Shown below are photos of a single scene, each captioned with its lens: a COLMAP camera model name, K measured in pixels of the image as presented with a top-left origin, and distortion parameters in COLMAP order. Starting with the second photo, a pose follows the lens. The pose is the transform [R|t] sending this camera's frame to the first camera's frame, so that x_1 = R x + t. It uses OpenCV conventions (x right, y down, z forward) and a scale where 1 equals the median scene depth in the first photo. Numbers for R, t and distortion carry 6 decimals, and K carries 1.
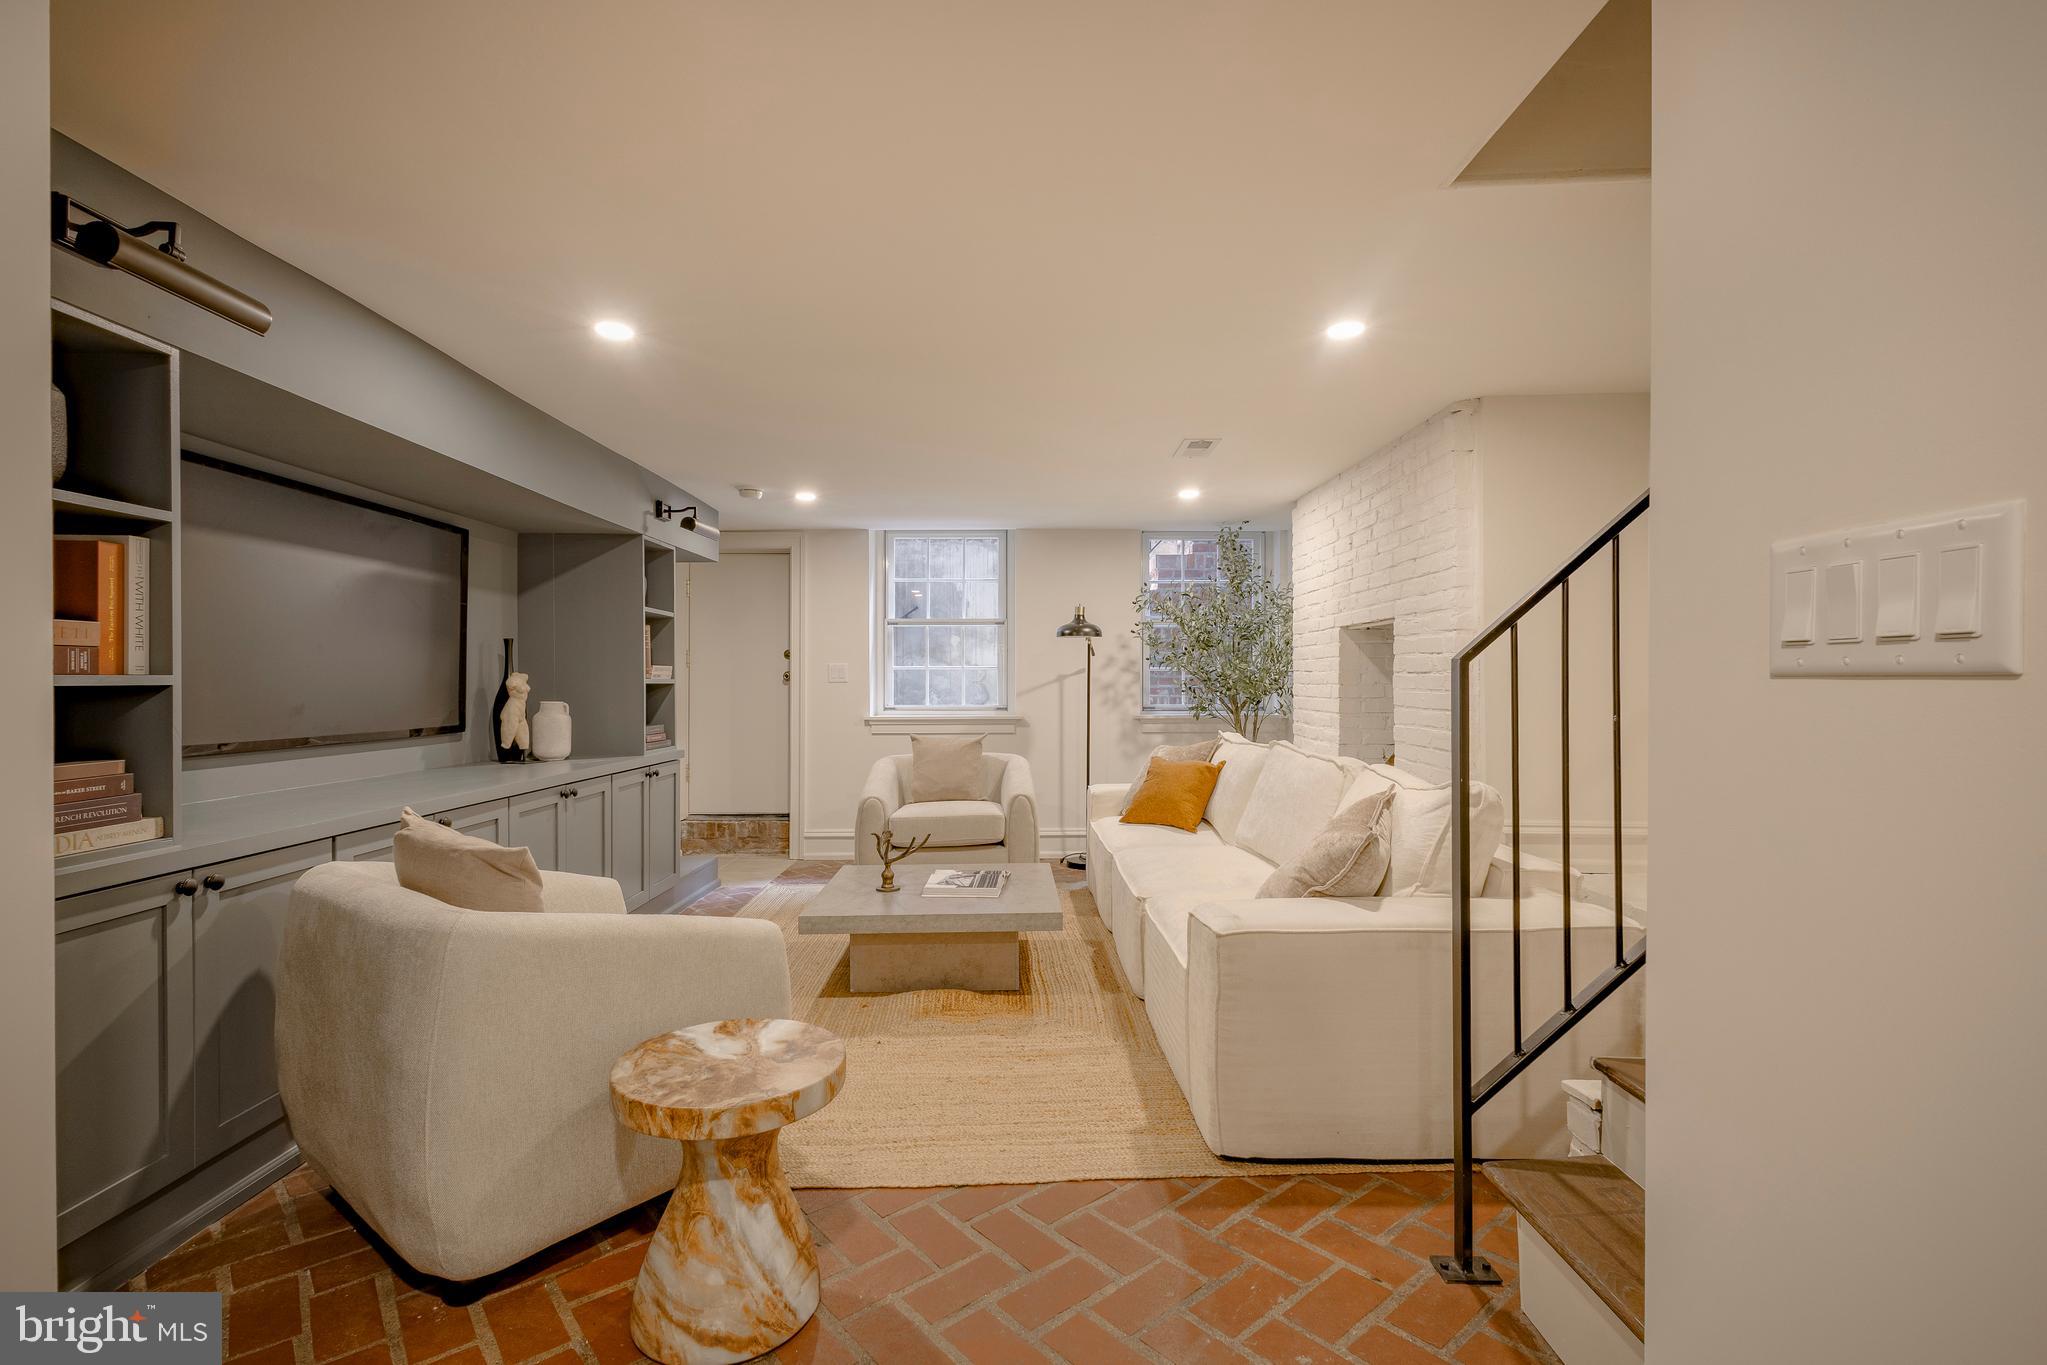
lens RADIAL K [[944.7, 0, 1023.5], [0, 944.7, 682.5], [0, 0, 1]] dist [0.007774, -0.000932]
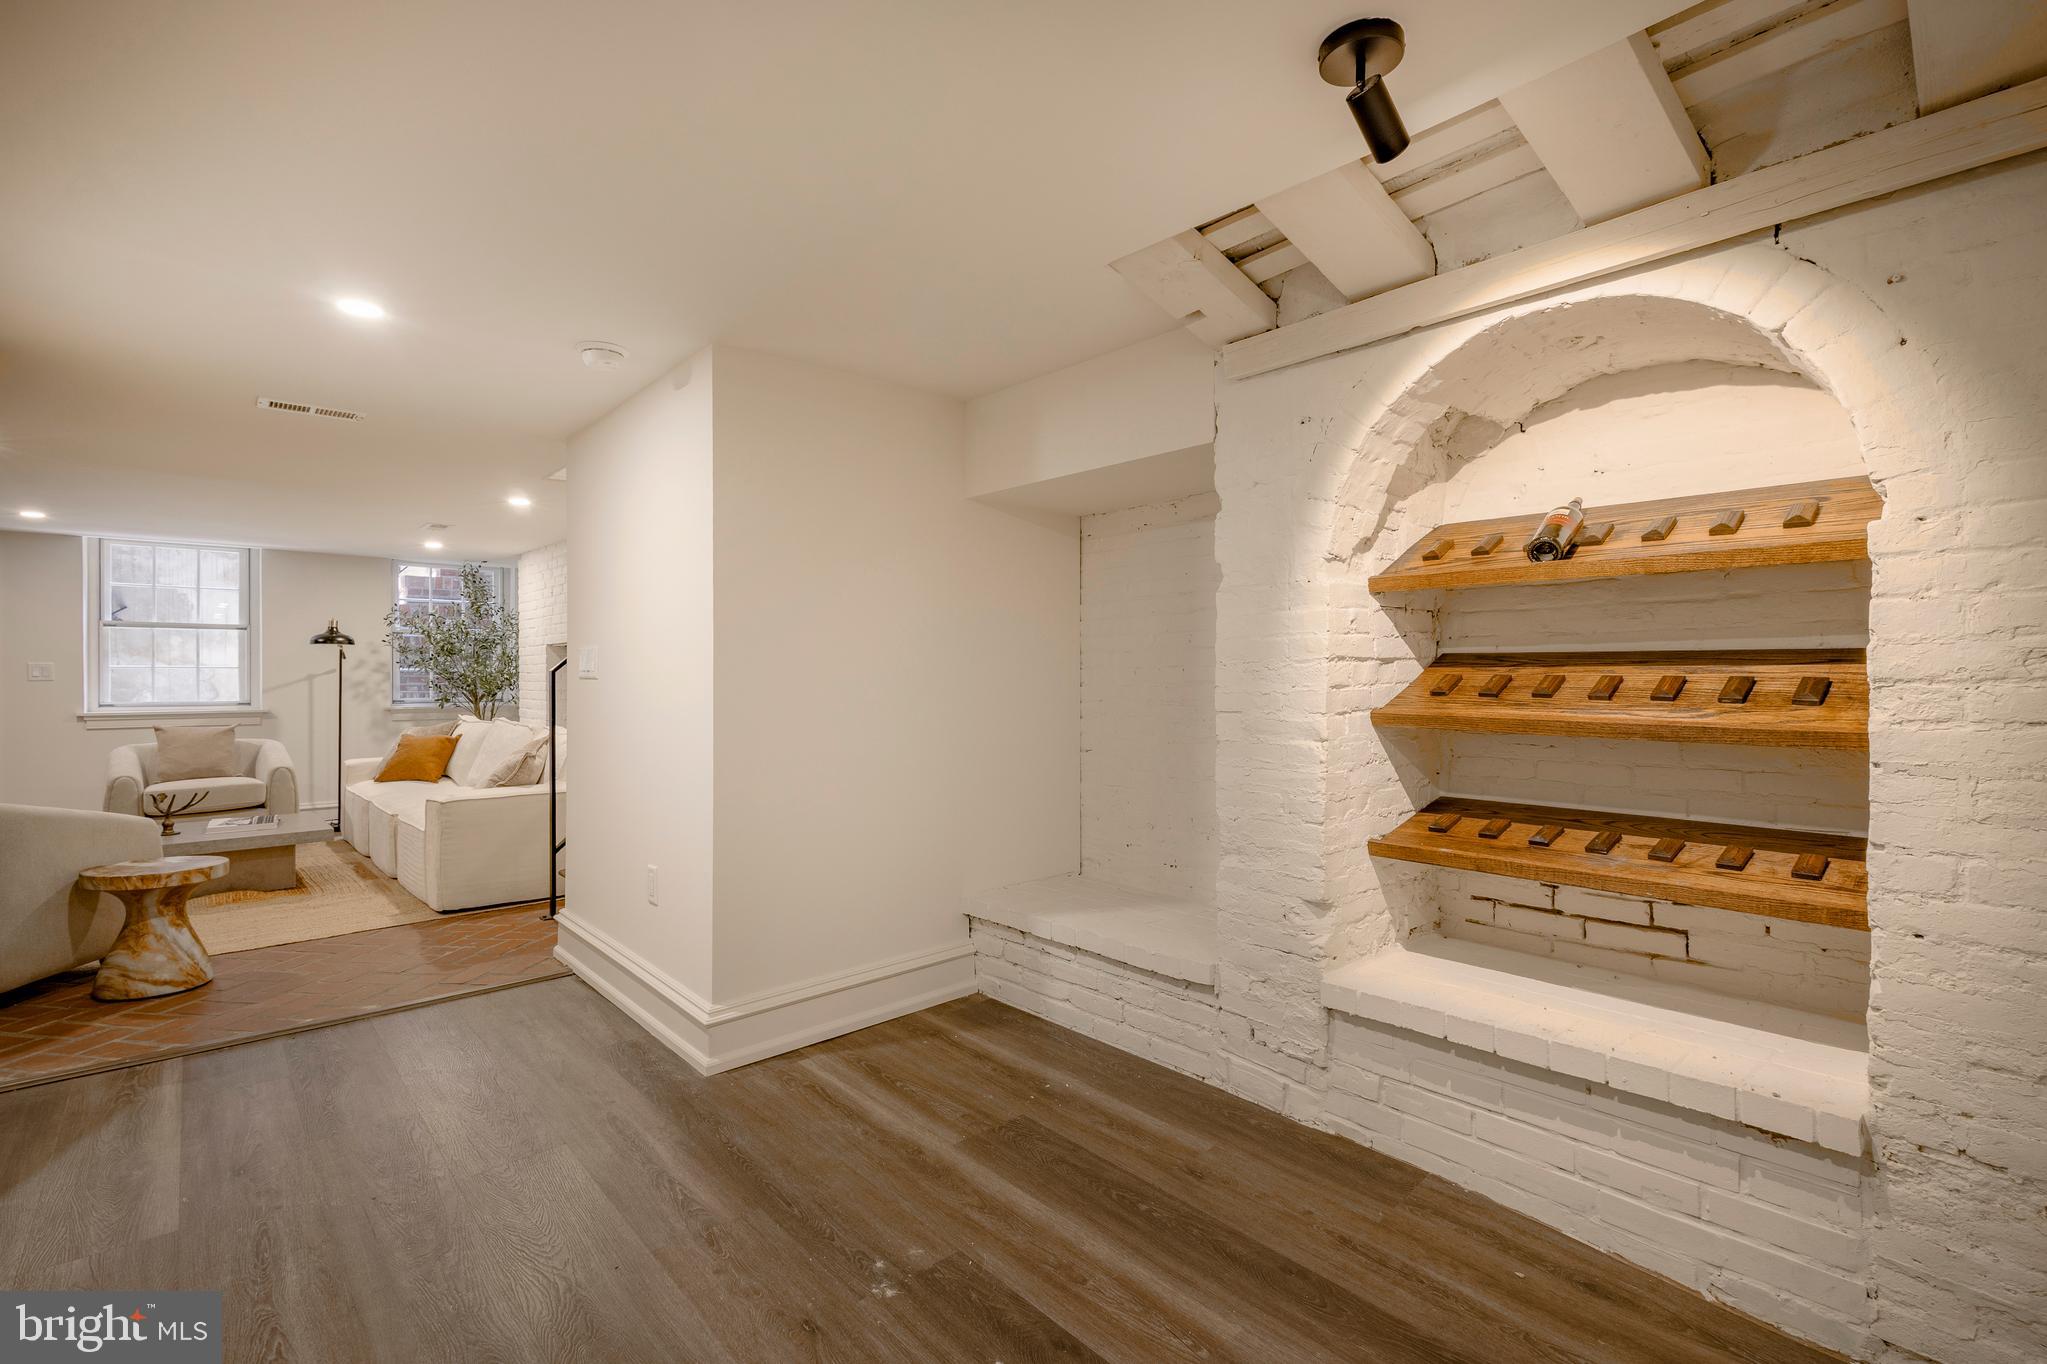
lens RADIAL K [[944.7, 0, 1023.5], [0, 944.7, 682.0], [0, 0, 1]] dist [0.007774, -0.000932]
pose [[0.753718, -0.001539, 0.657197, -0.077921], [0.000463, 0.999998, 0.001811, -0.000174], [-0.657198, -0.001061, 0.753717, -0.558305]]
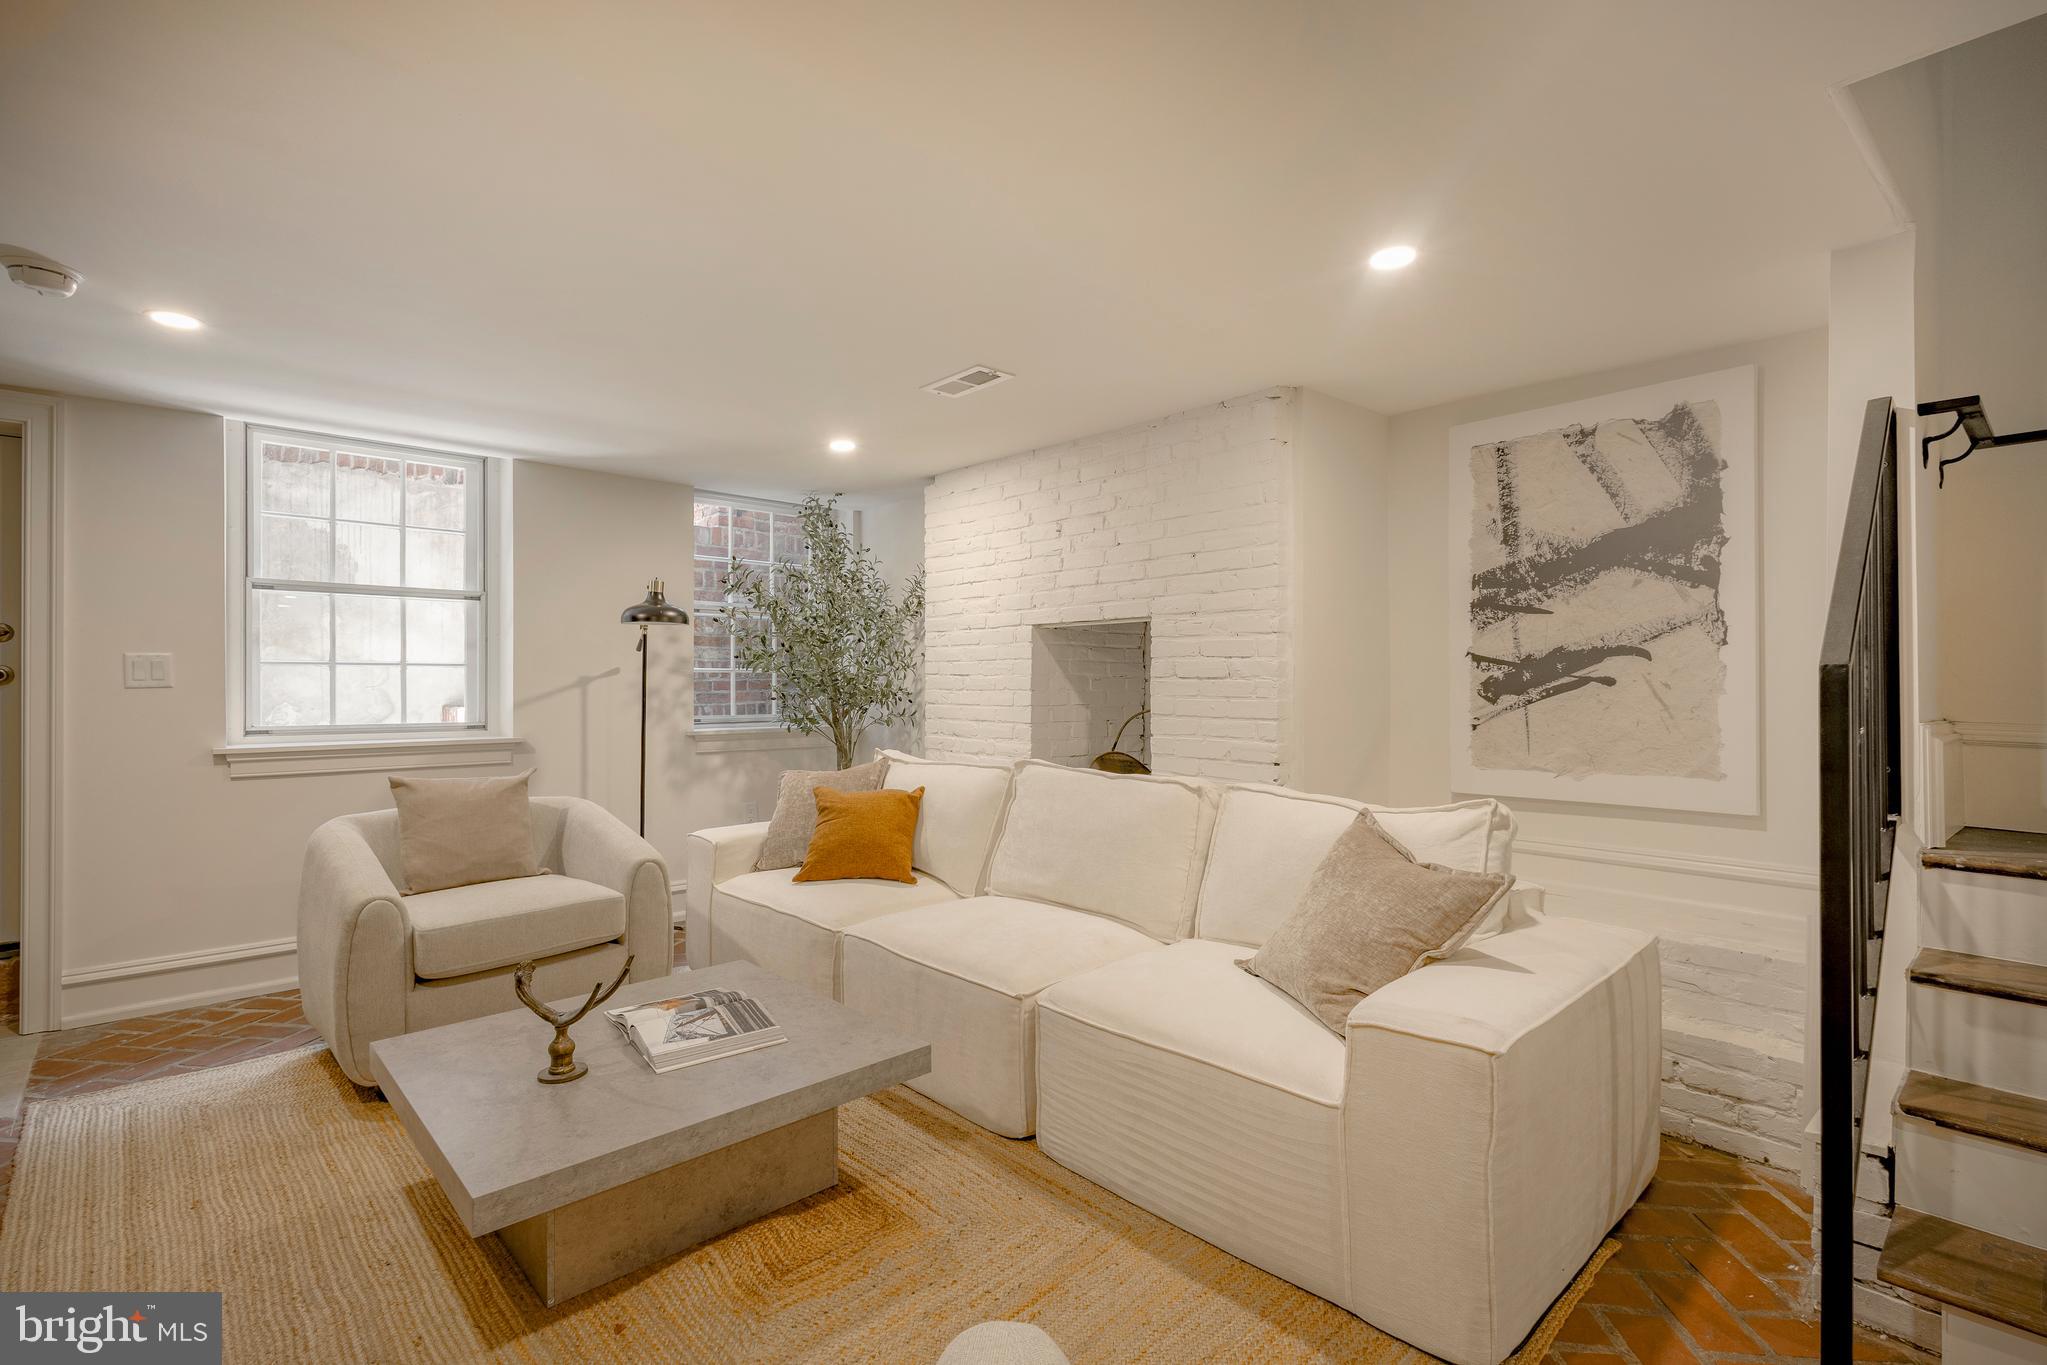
lens RADIAL K [[944.7, 0, 1023.5], [0, 944.7, 682.5], [0, 0, 1]] dist [0.007774, -0.000932]
pose [[0.744912, 0.003093, 0.667156, -0.209685], [-0.000939, 0.999993, -0.003588, -0.001716], [-0.667162, 0.002047, 0.744910, 0.288028]]
